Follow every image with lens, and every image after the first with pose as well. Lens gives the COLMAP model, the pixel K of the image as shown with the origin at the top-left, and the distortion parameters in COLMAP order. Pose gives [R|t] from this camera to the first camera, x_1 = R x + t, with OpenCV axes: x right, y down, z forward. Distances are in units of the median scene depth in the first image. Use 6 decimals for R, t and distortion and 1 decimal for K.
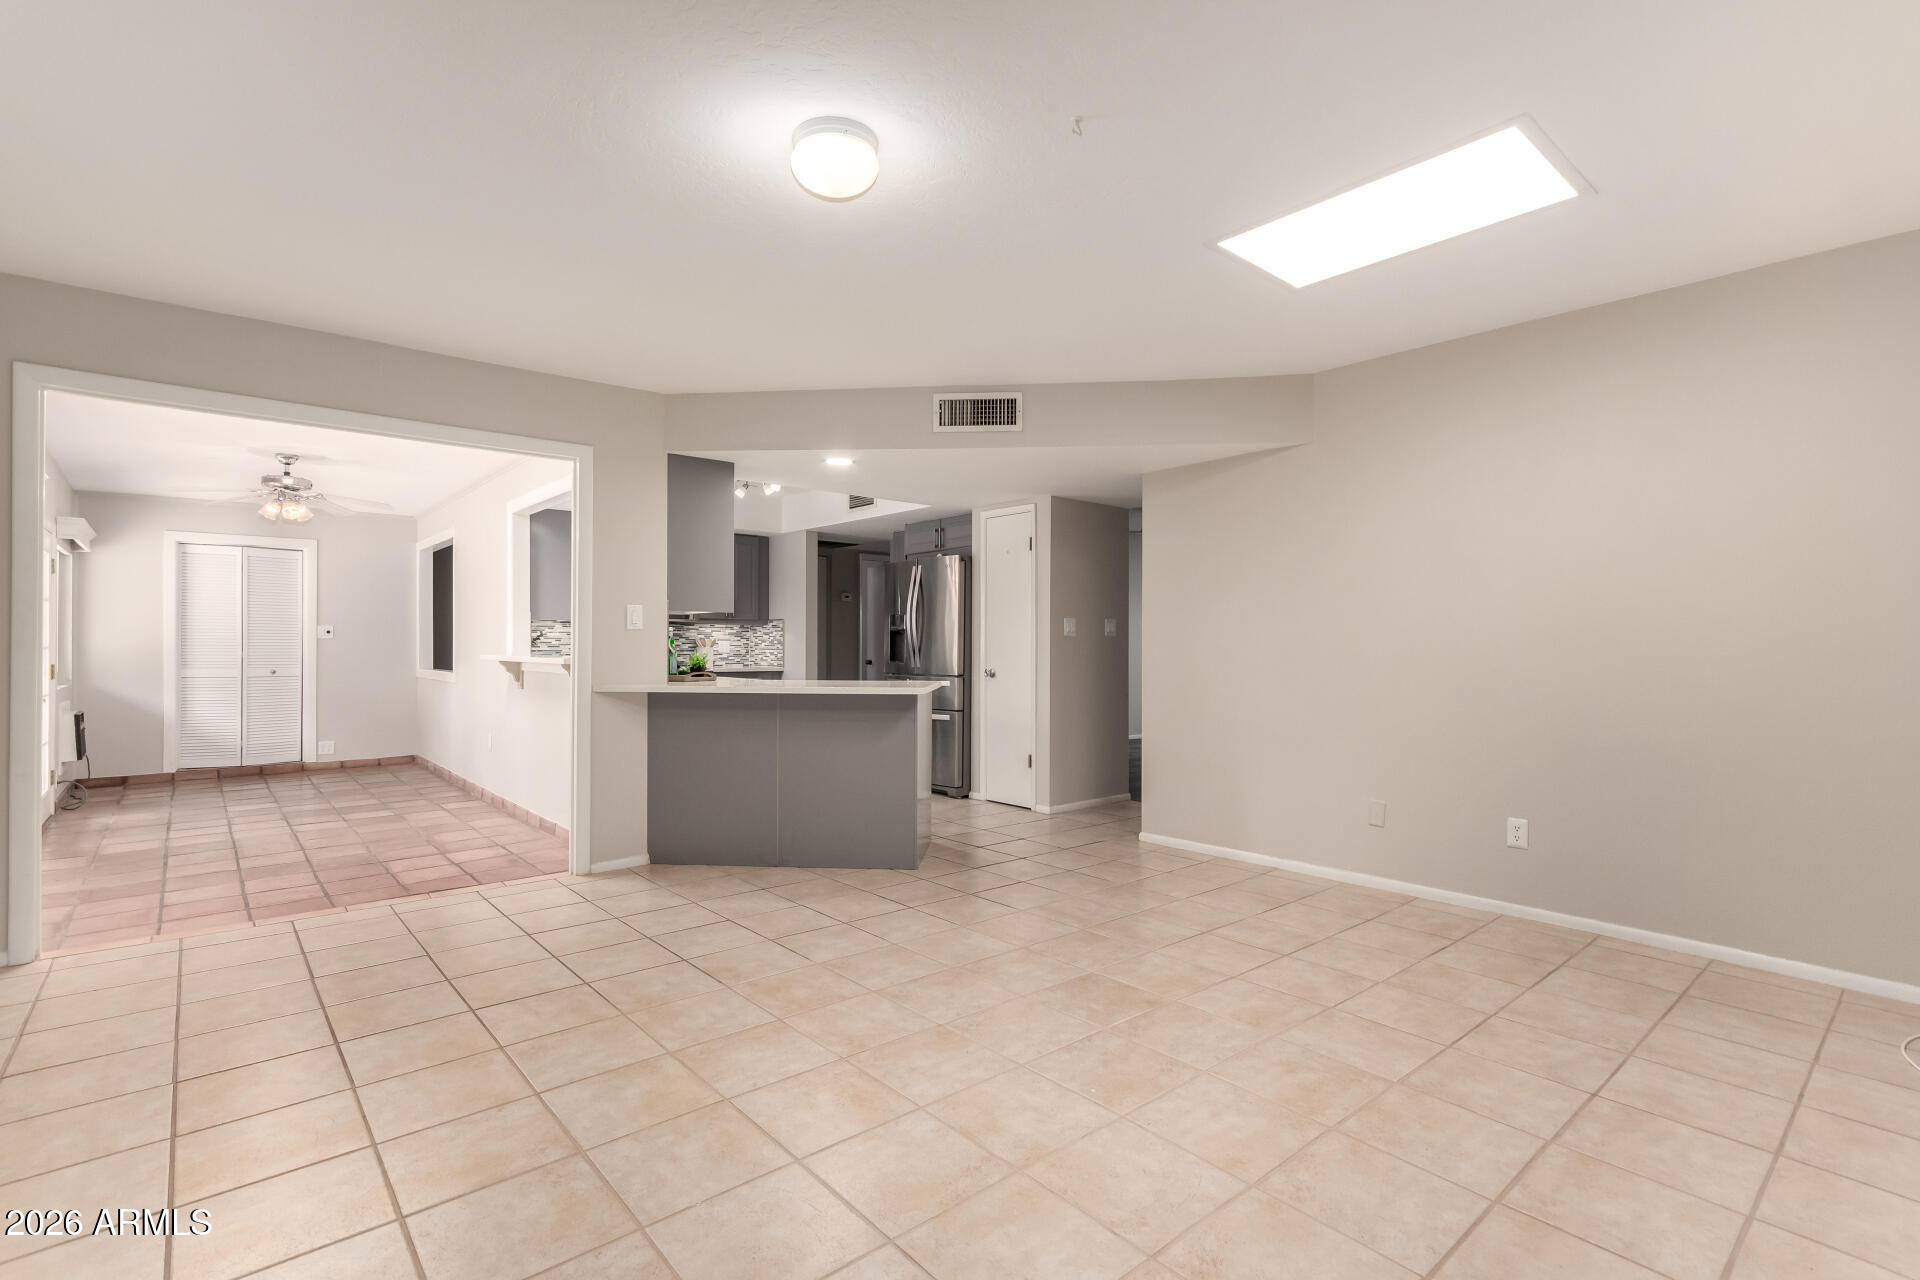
lens RADIAL K [[896.3, 0, 963.9], [0, 896.3, 646.5], [0, 0, 1]] dist [0.005317, 0.001488]
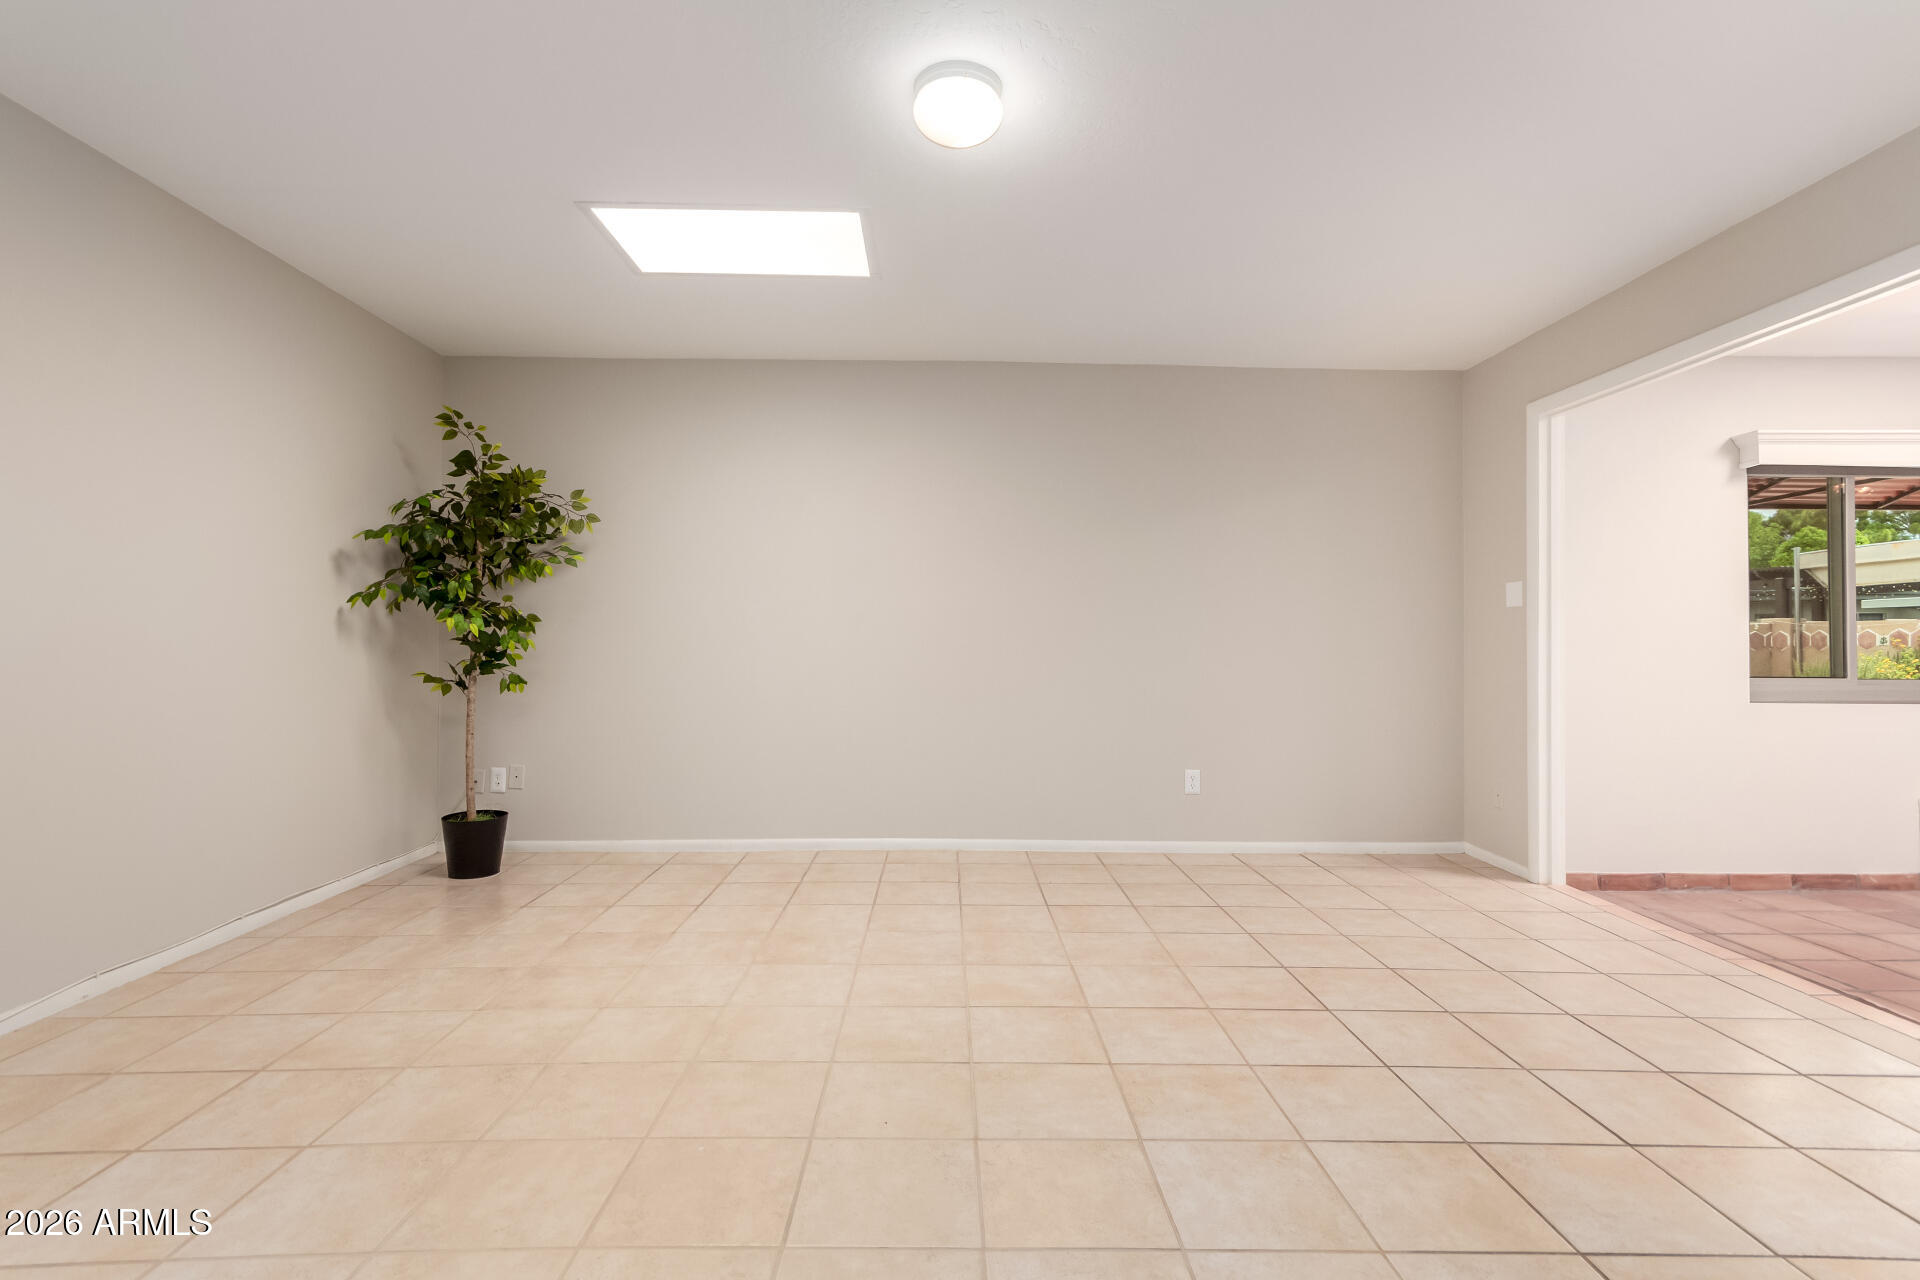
lens RADIAL K [[896.3, 0, 956.8], [0, 896.3, 637.5], [0, 0, 1]] dist [0.005317, 0.001488]
pose [[-0.644028, -0.015145, -0.764852, 0.617095], [-0.007904, 0.999882, -0.013144, 0.043678], [0.764961, -0.002420, -0.644072, 1.687313]]
